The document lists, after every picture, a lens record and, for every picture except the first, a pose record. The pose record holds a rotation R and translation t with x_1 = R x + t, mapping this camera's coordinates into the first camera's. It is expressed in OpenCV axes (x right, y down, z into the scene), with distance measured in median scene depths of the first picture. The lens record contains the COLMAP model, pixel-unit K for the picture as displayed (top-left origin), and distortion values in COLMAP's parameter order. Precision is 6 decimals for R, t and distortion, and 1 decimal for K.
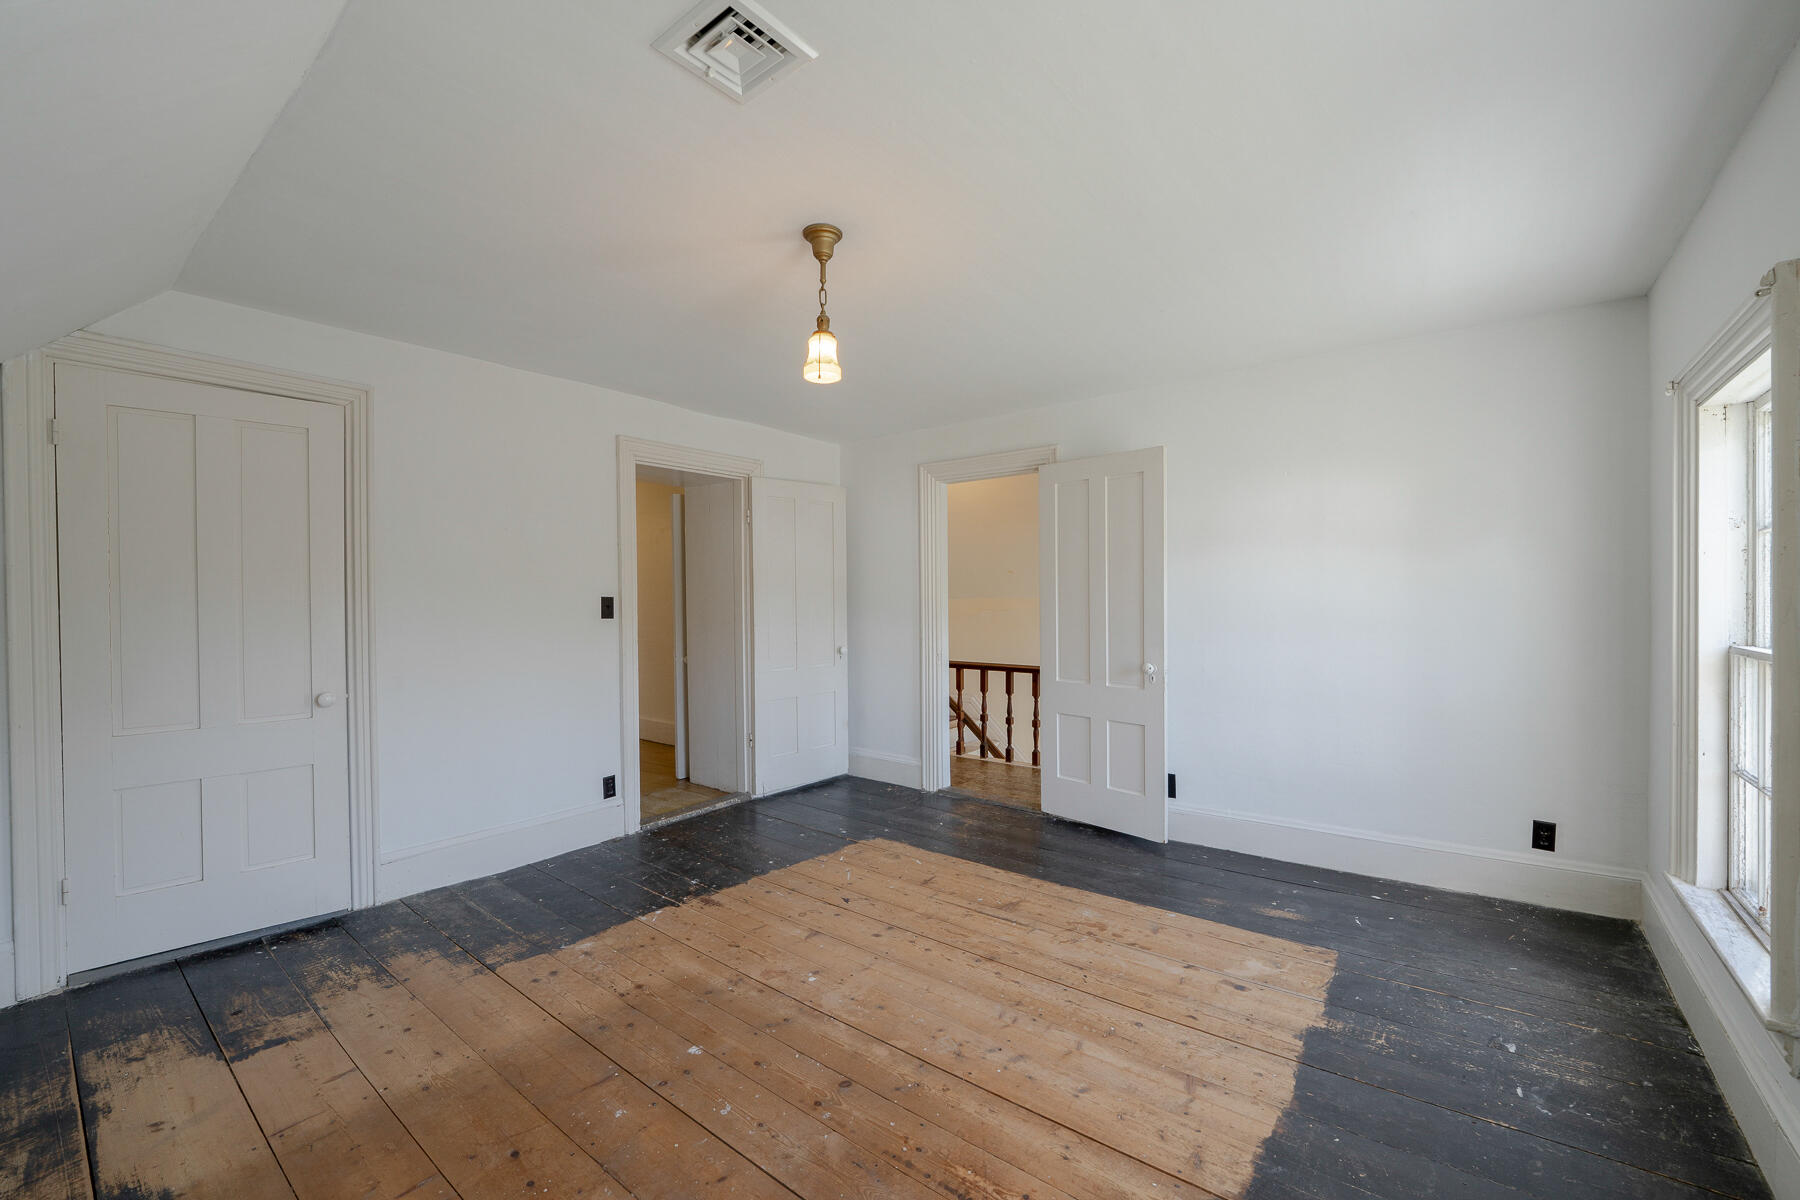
lens RADIAL K [[731.5, 0, 900.0], [0, 731.5, 600.0], [0, 0, 1]] dist [-0.007120, -0.003720]
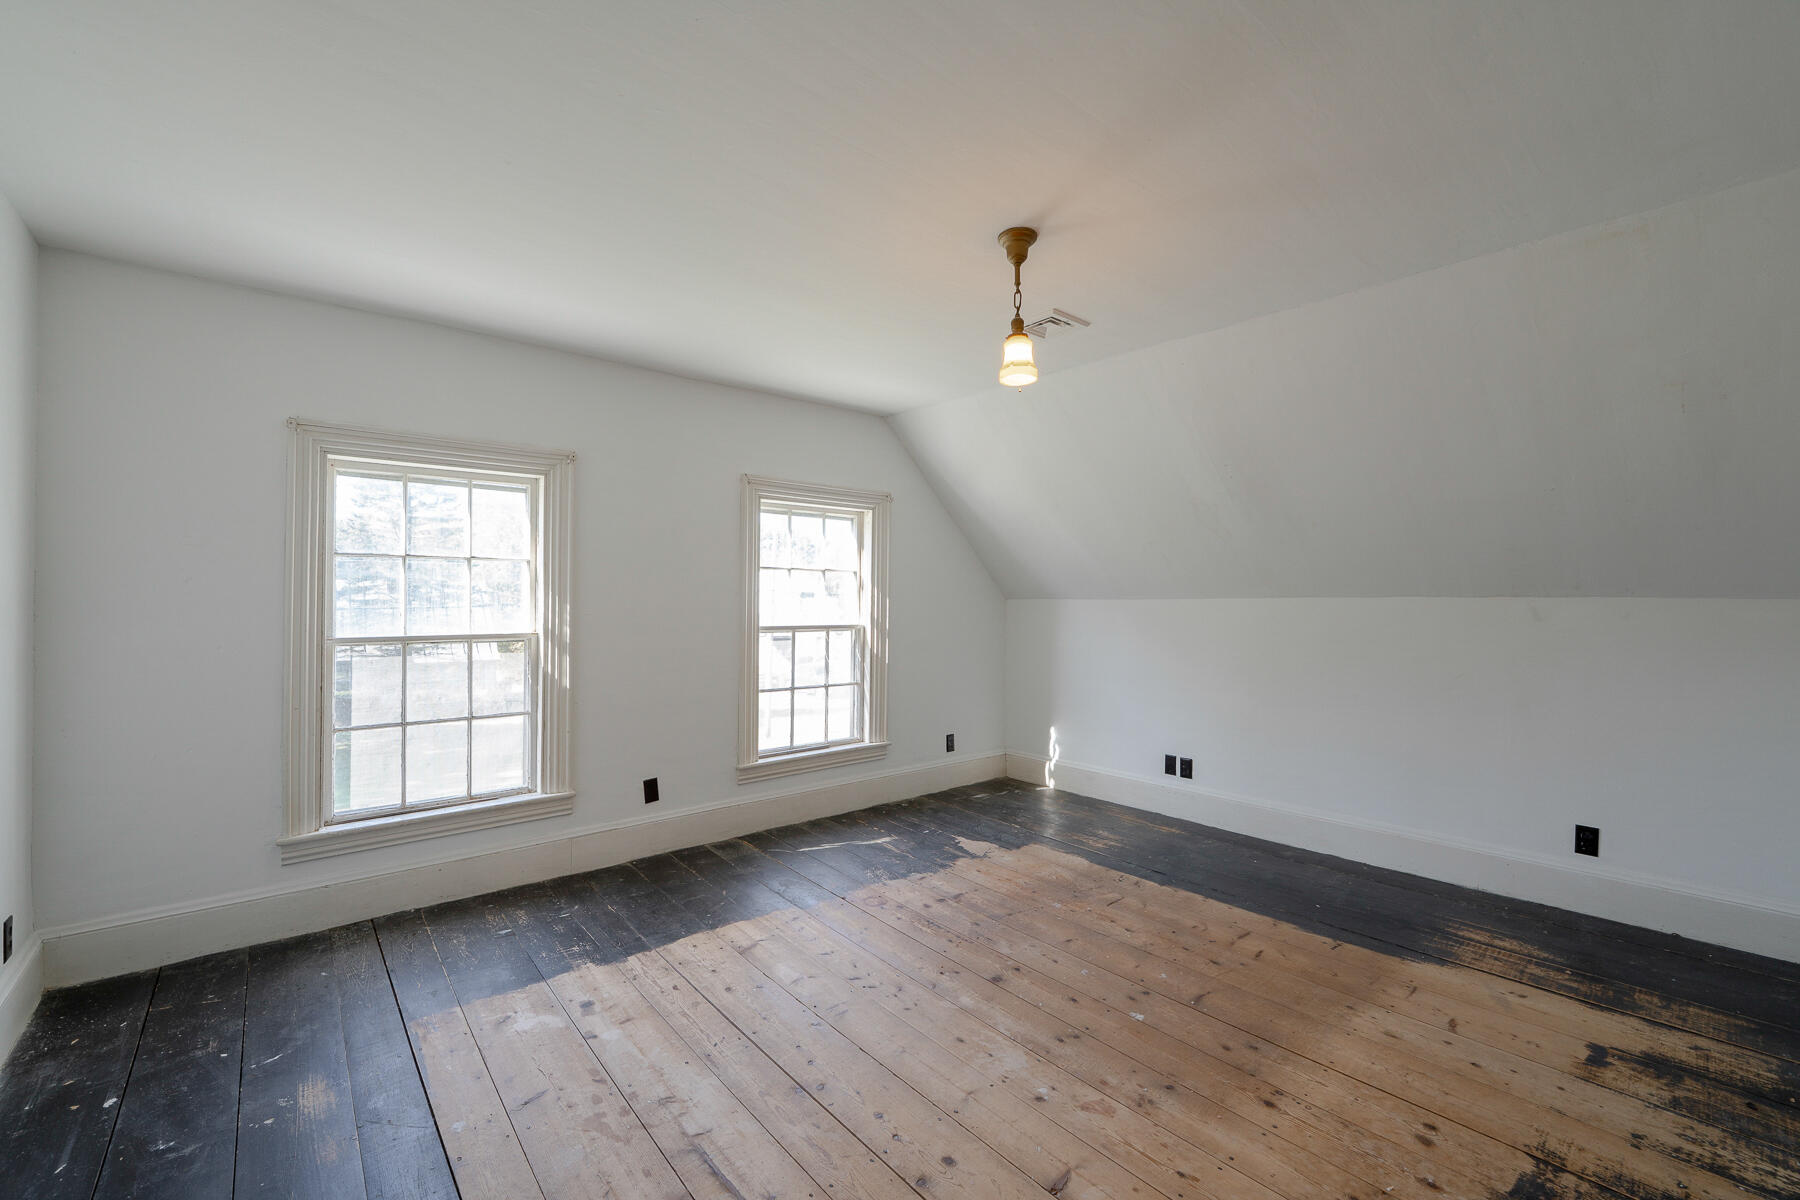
lens RADIAL K [[731.5, 0, 900.0], [0, 731.5, 600.0], [0, 0, 1]] dist [-0.007120, -0.003720]
pose [[-0.981466, 0.004505, 0.191583, -0.137707], [0.004531, 0.999990, -0.000303, -0.001790], [-0.191583, 0.000570, -0.981476, 2.016456]]
